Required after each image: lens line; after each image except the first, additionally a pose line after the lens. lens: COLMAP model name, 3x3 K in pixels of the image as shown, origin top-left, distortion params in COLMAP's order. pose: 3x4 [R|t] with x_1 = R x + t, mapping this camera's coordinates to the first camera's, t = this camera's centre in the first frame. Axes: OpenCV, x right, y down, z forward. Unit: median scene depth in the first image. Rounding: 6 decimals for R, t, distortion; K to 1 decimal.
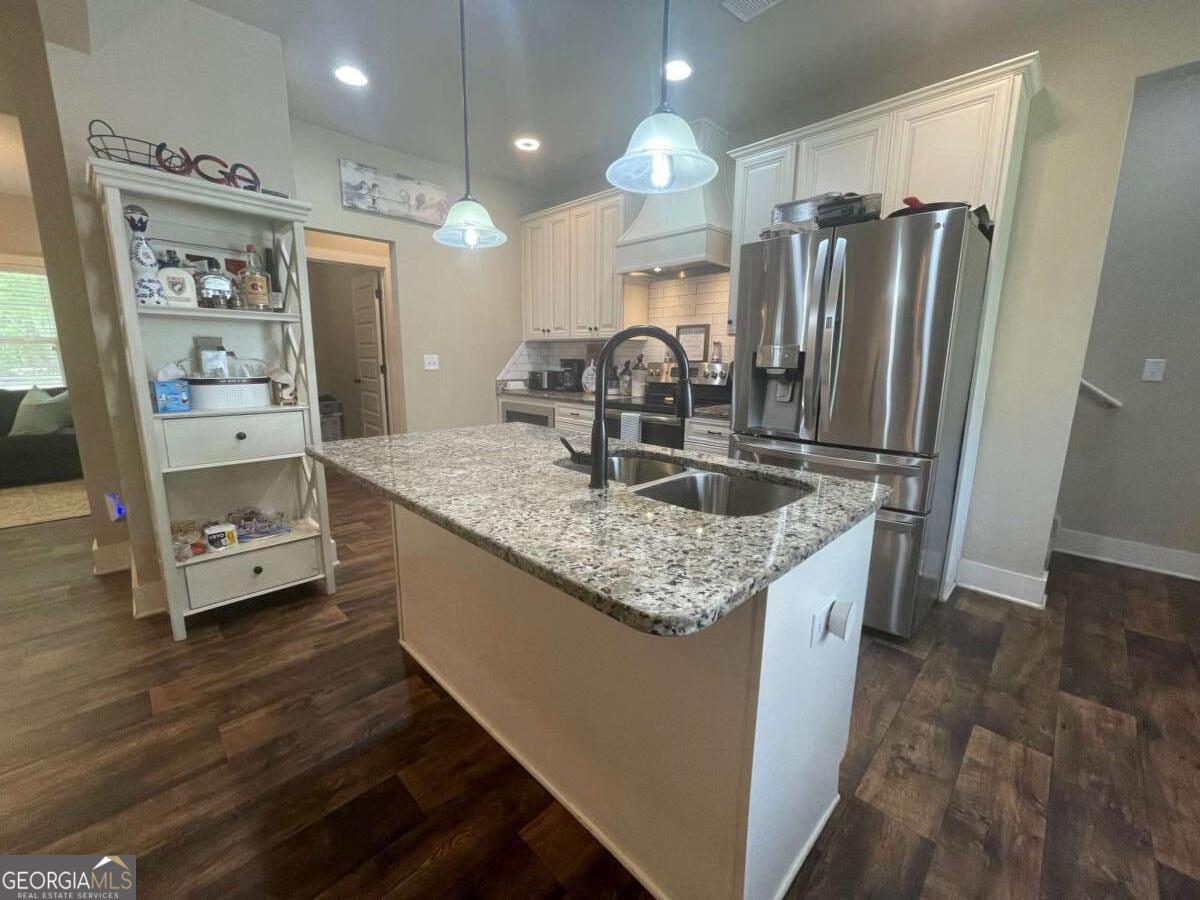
lens RADIAL K [[483.3, 0, 597.1], [0, 483.3, 441.9], [0, 0, 1]] dist [-0.002179, 0.000770]
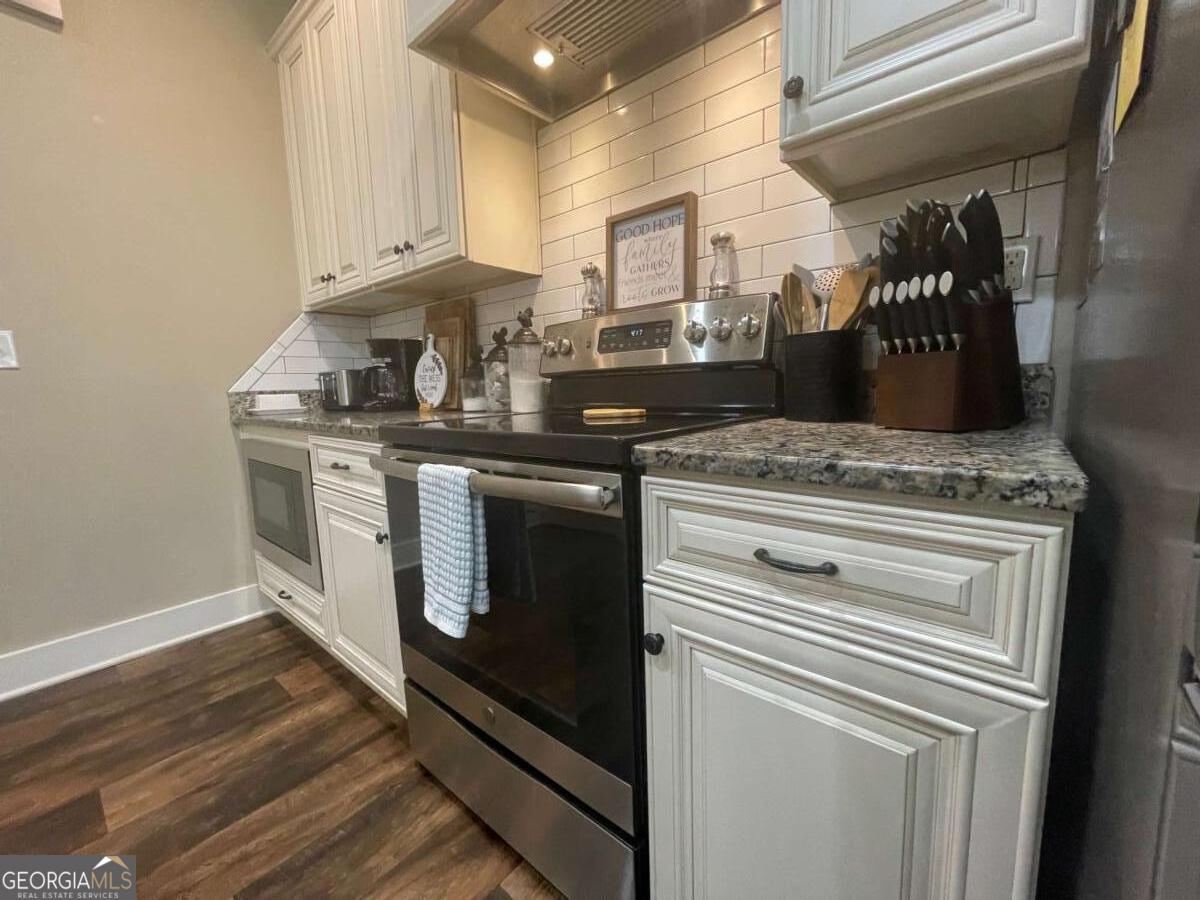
lens RADIAL K [[483.3, 0, 597.1], [0, 483.3, 443.8], [0, 0, 1]] dist [-0.002179, 0.000770]
pose [[0.995739, -0.050980, 0.076846, 0.111379], [0.054841, 0.997292, -0.049003, -0.044199], [-0.074140, 0.053008, 0.995838, 0.594842]]
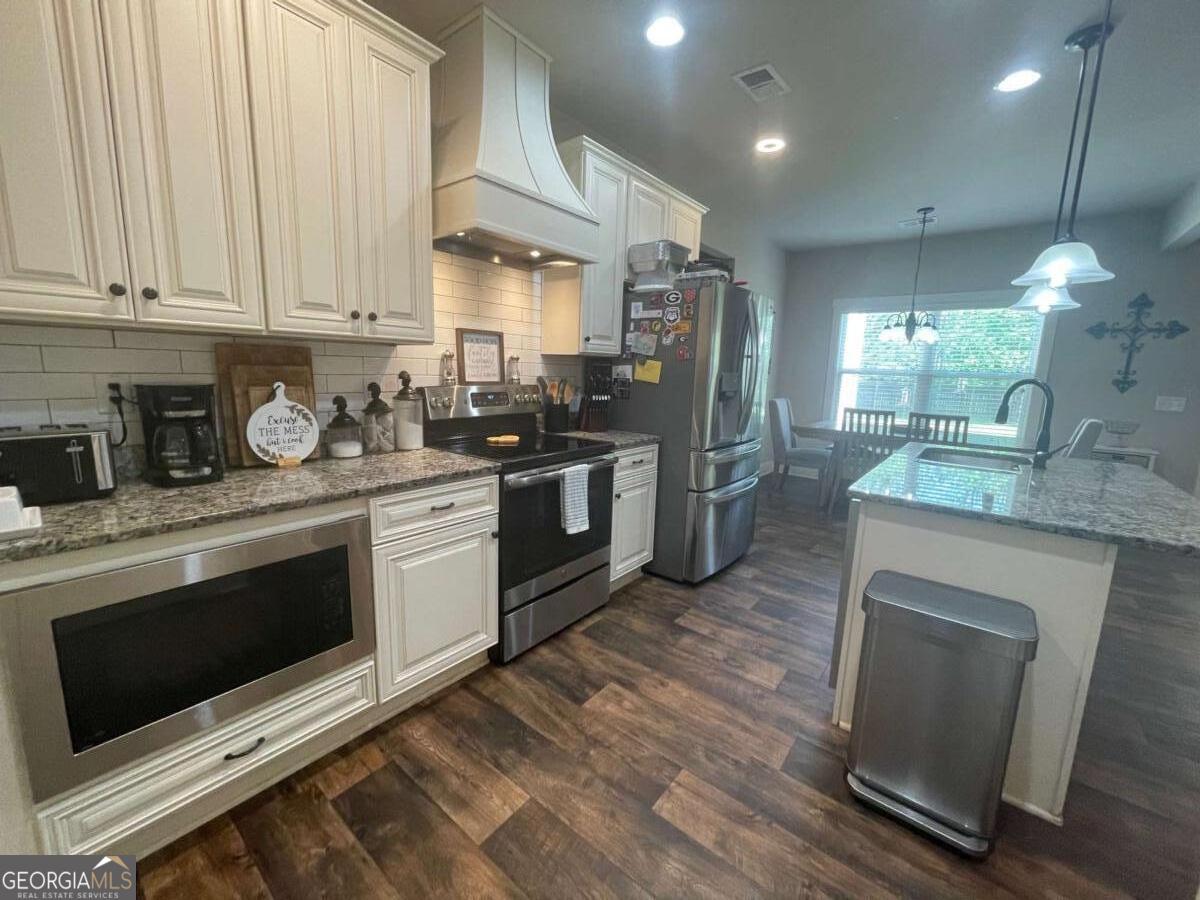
lens RADIAL K [[483.3, 0, 598.3], [0, 483.3, 446.0], [0, 0, 1]] dist [-0.002179, 0.000770]
pose [[-0.110528, -0.167013, 0.979740, -0.478178], [0.144801, 0.972555, 0.182123, -0.167053], [-0.983268, 0.161998, -0.083311, 0.841422]]
